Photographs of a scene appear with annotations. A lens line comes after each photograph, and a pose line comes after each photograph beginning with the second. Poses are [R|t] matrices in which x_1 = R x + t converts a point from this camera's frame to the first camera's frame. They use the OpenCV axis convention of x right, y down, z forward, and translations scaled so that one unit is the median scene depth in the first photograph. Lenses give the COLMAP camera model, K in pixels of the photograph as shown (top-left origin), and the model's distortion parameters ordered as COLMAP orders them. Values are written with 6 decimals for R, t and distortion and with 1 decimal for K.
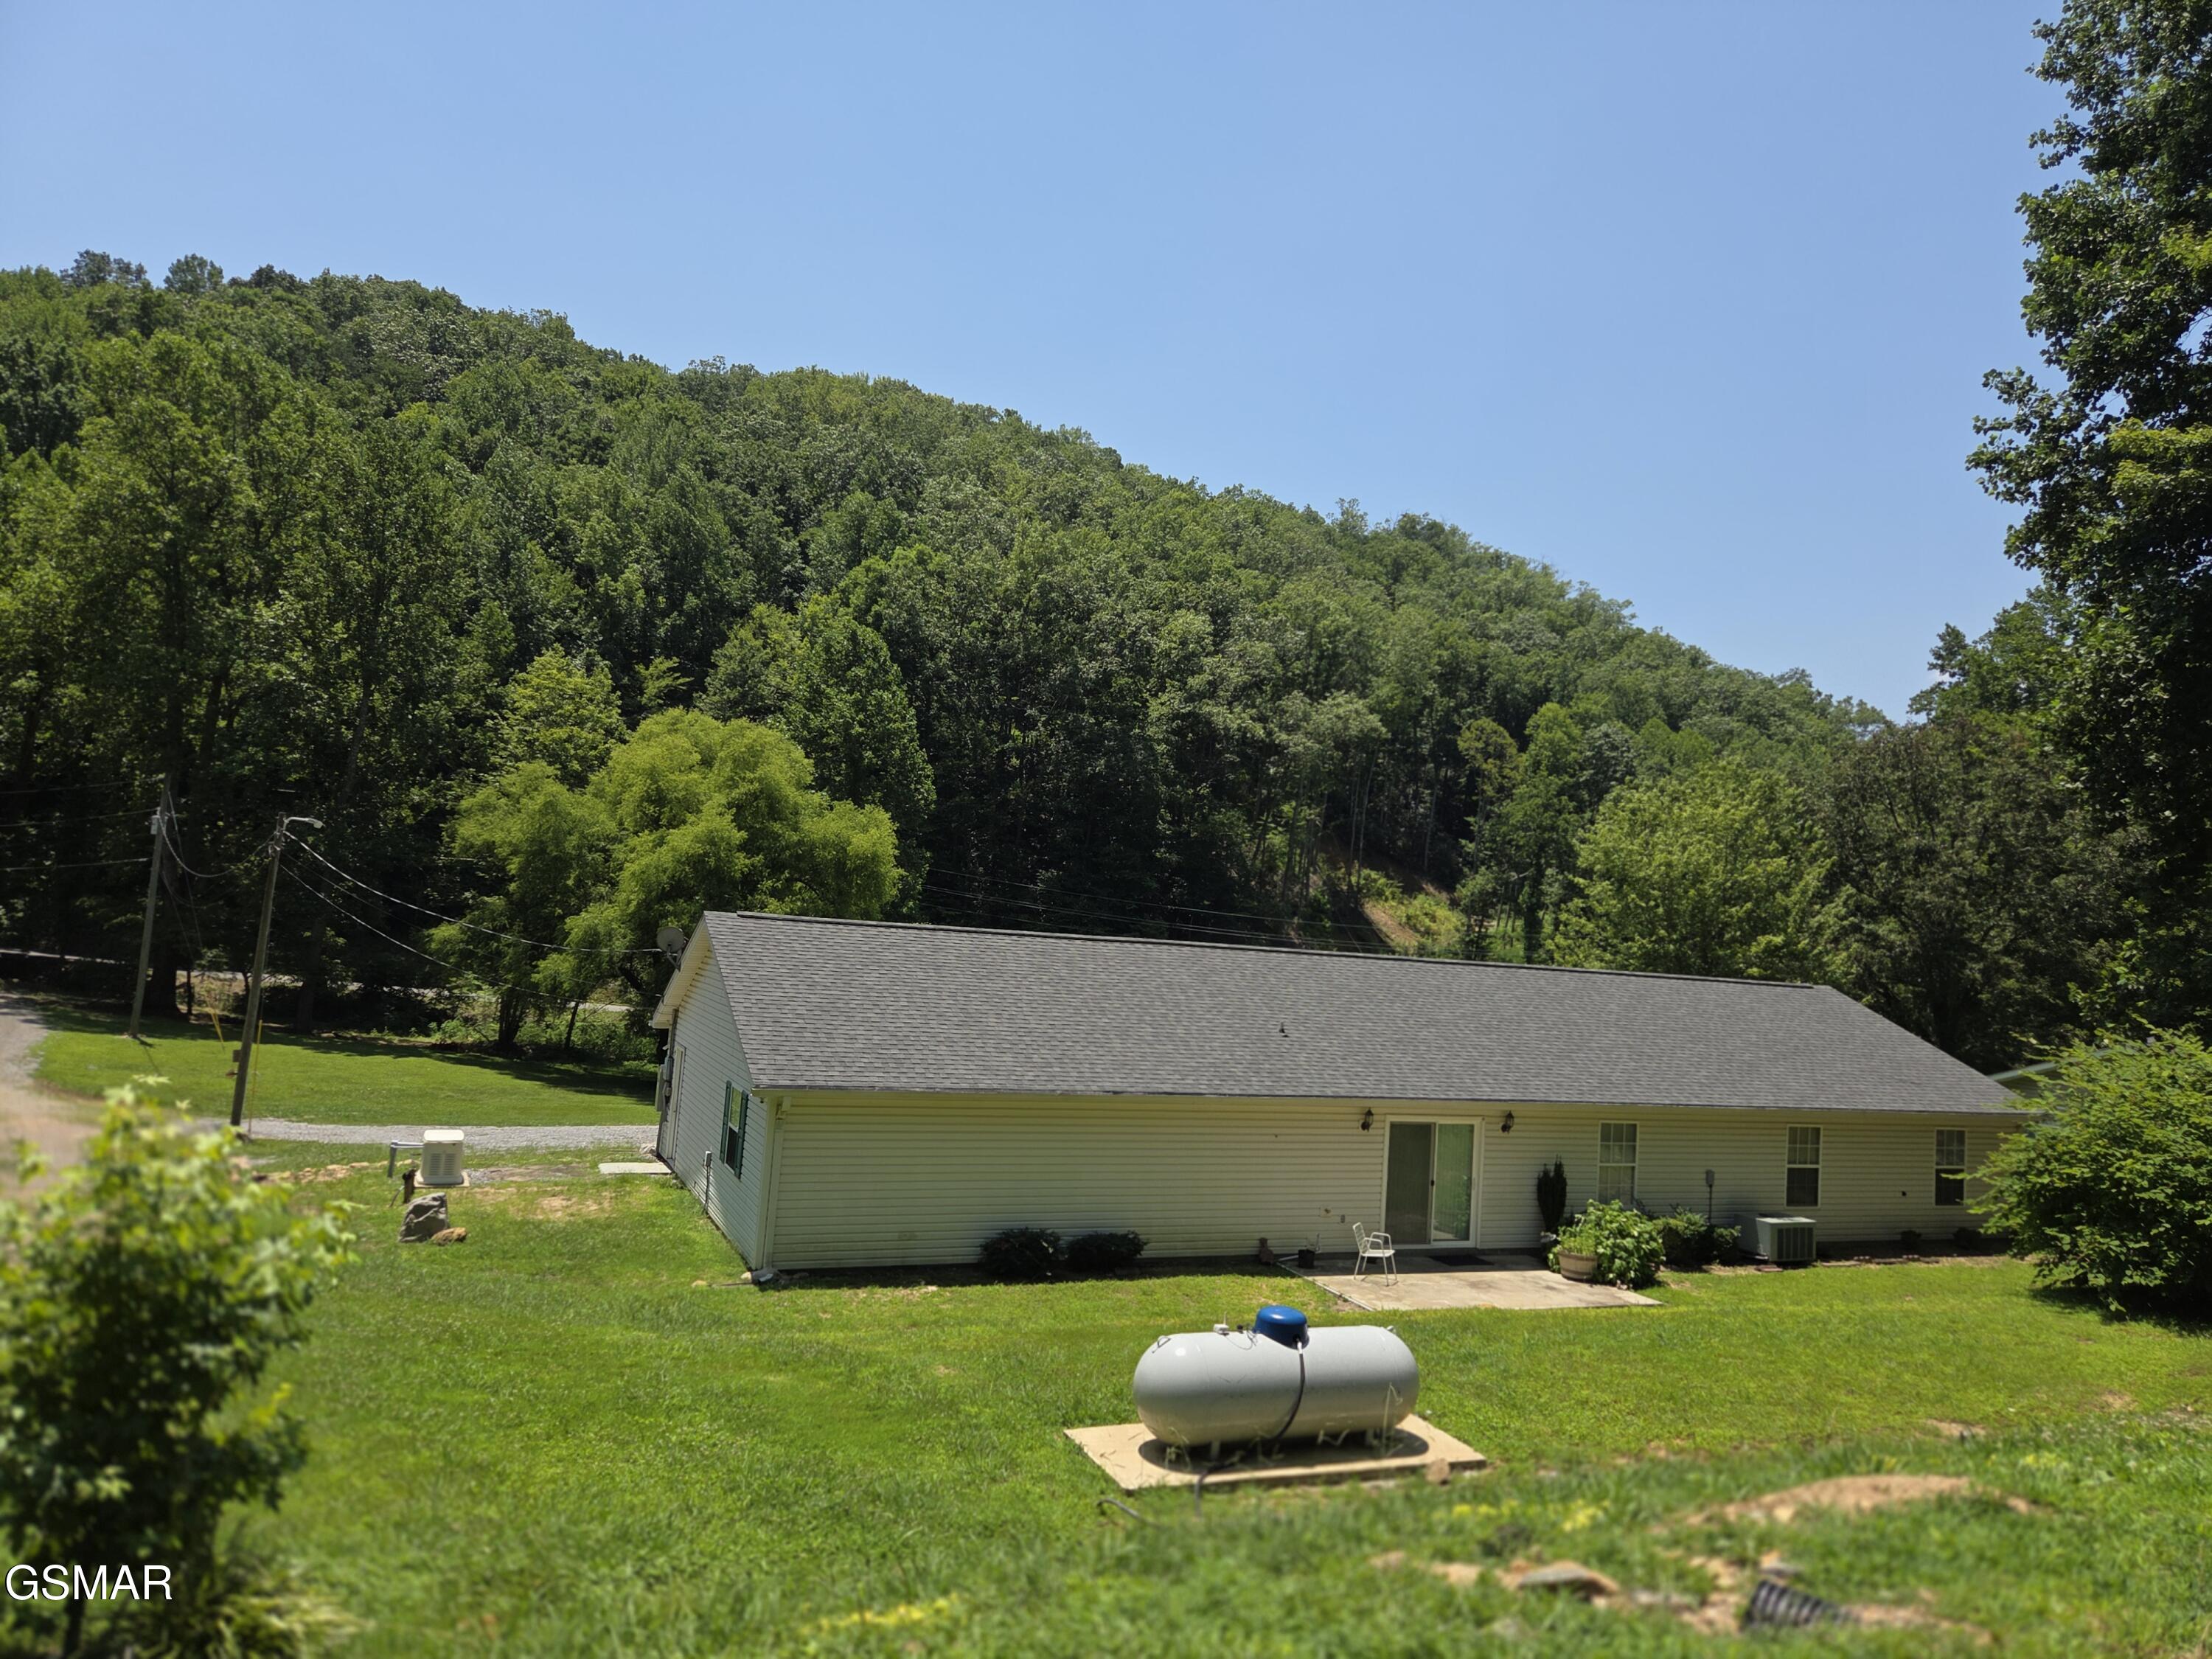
lens RADIAL K [[1474.9, 0, 1068.8], [0, 1474.9, 801.6], [0, 0, 1]] dist [0.047352, -0.001331]
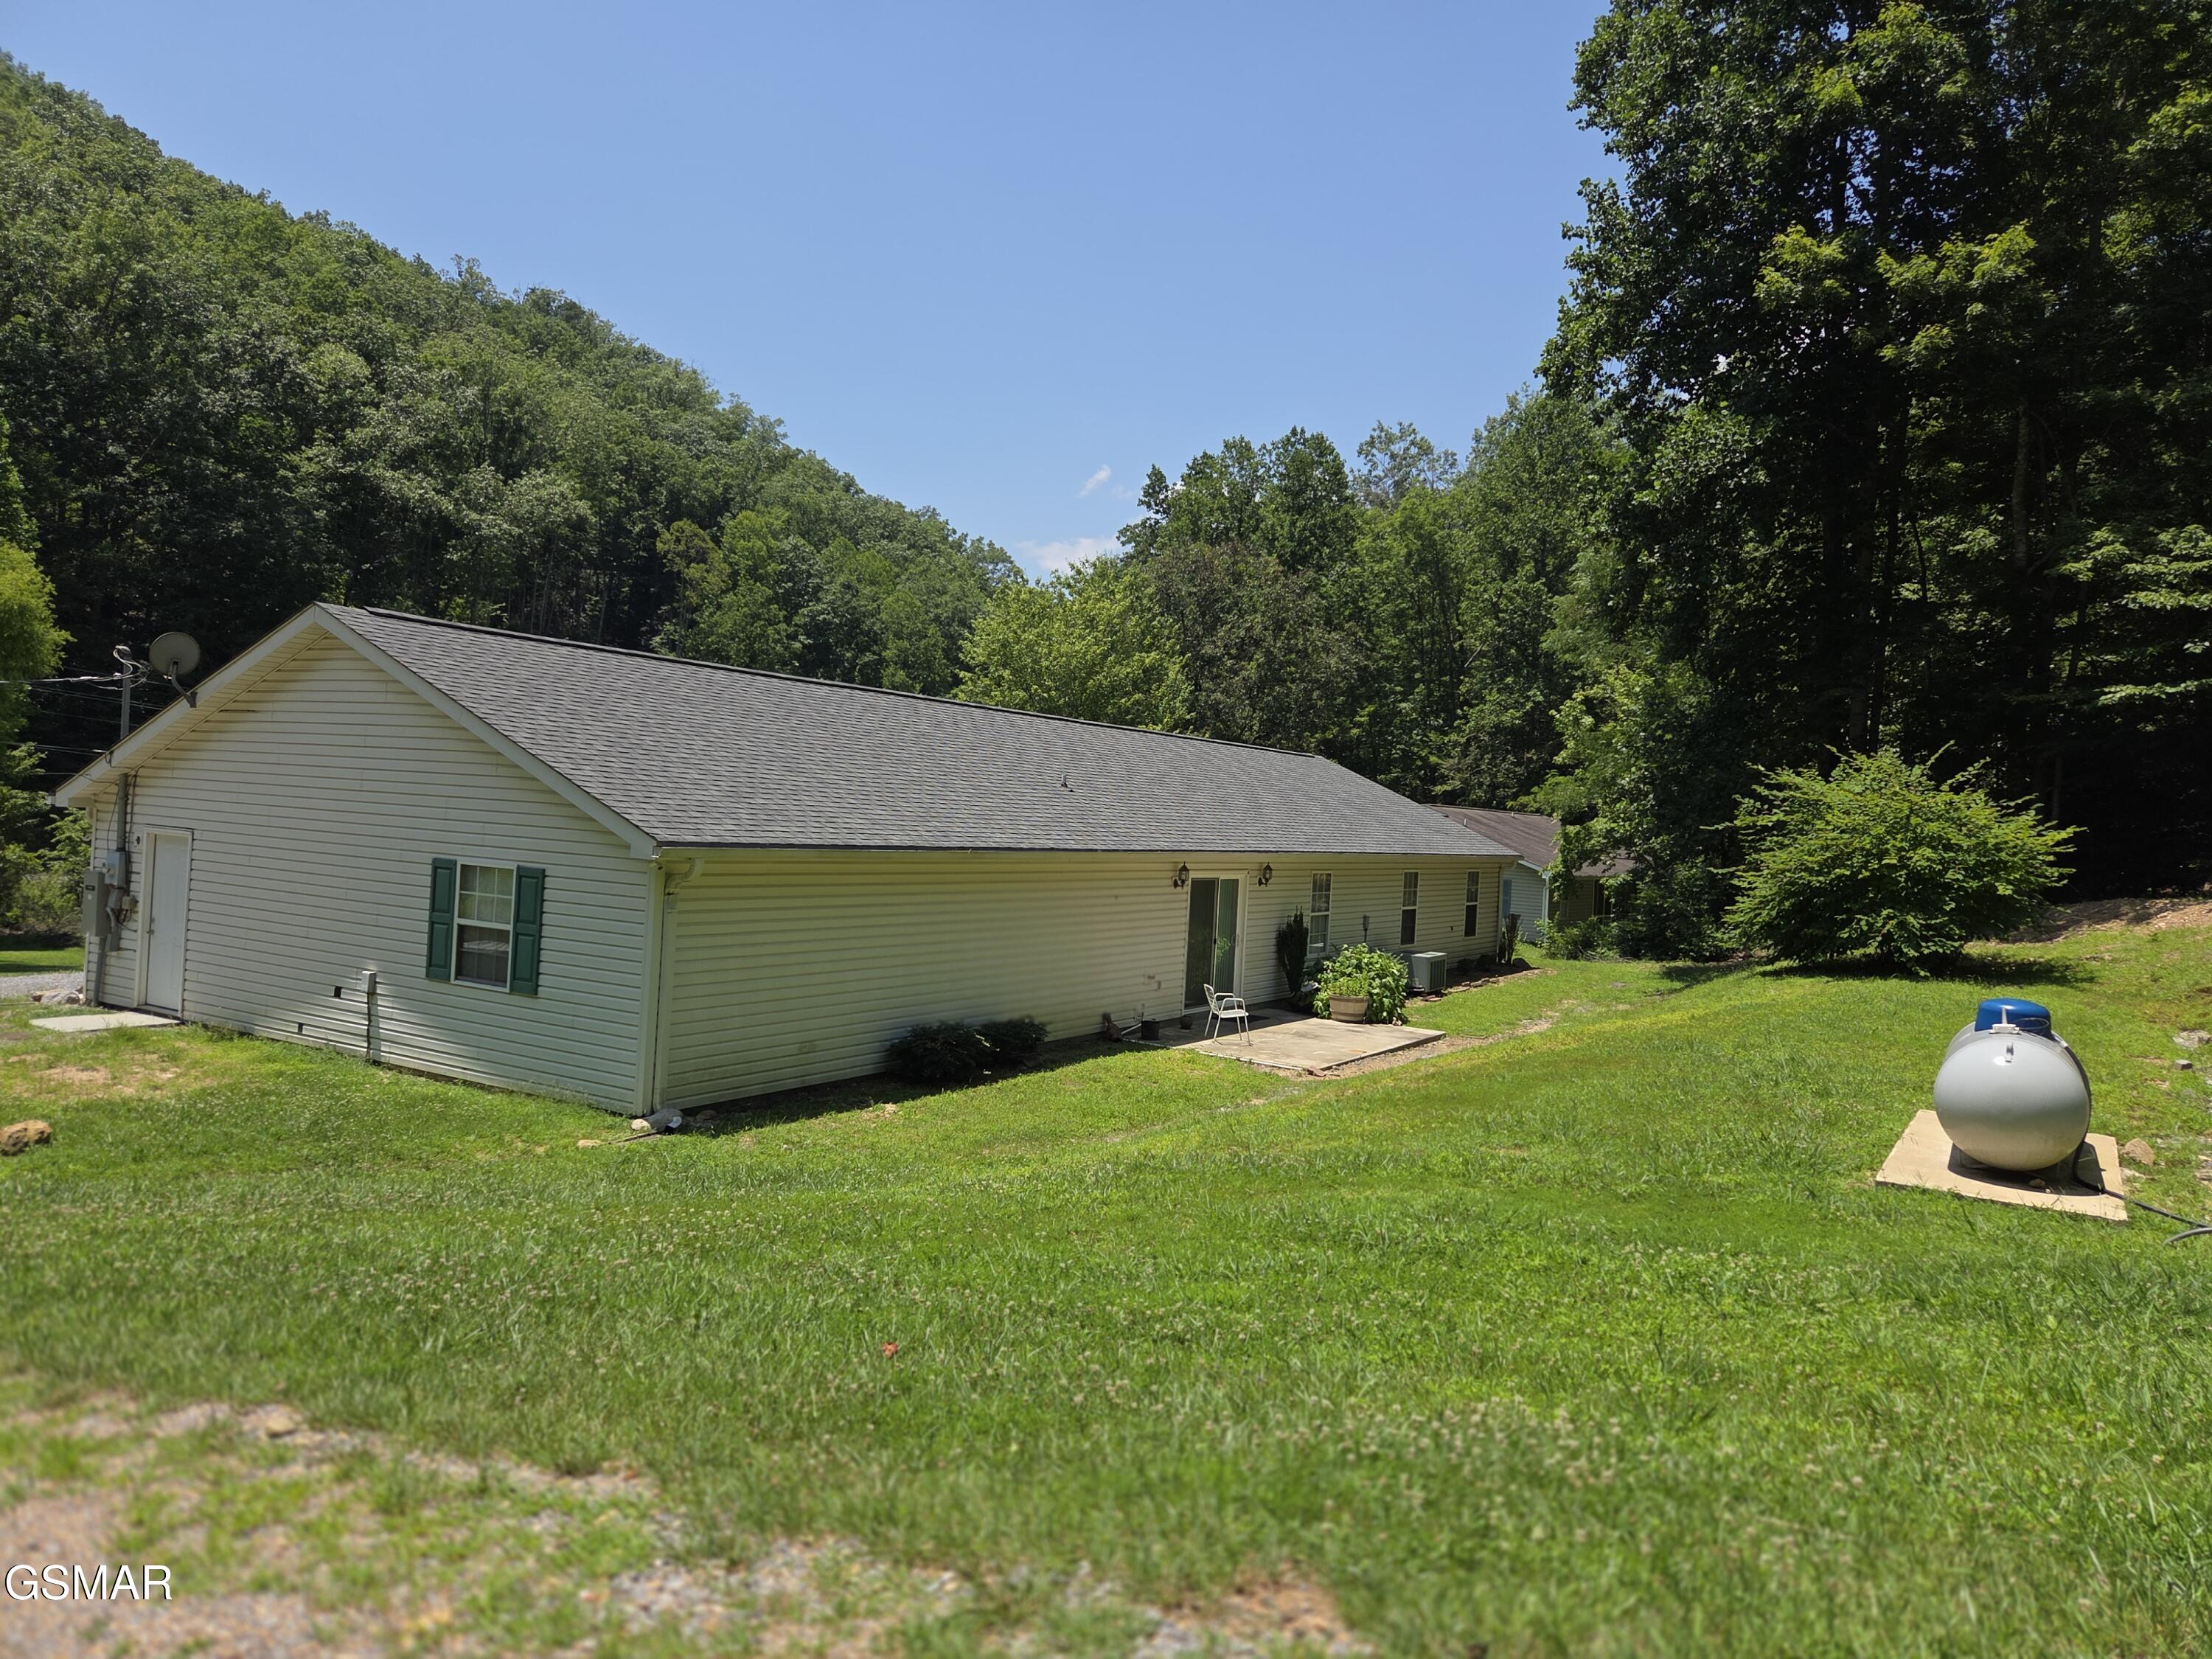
lens RADIAL K [[1521.5, 0, 1107.7], [0, 1521.5, 777.8], [0, 0, 1]] dist [0.052122, -0.067581]
pose [[0.802527, -0.006726, 0.596577, -0.087172], [-0.048534, 0.995886, 0.076517, 0.020456], [-0.594638, -0.090361, 0.798900, 0.068624]]
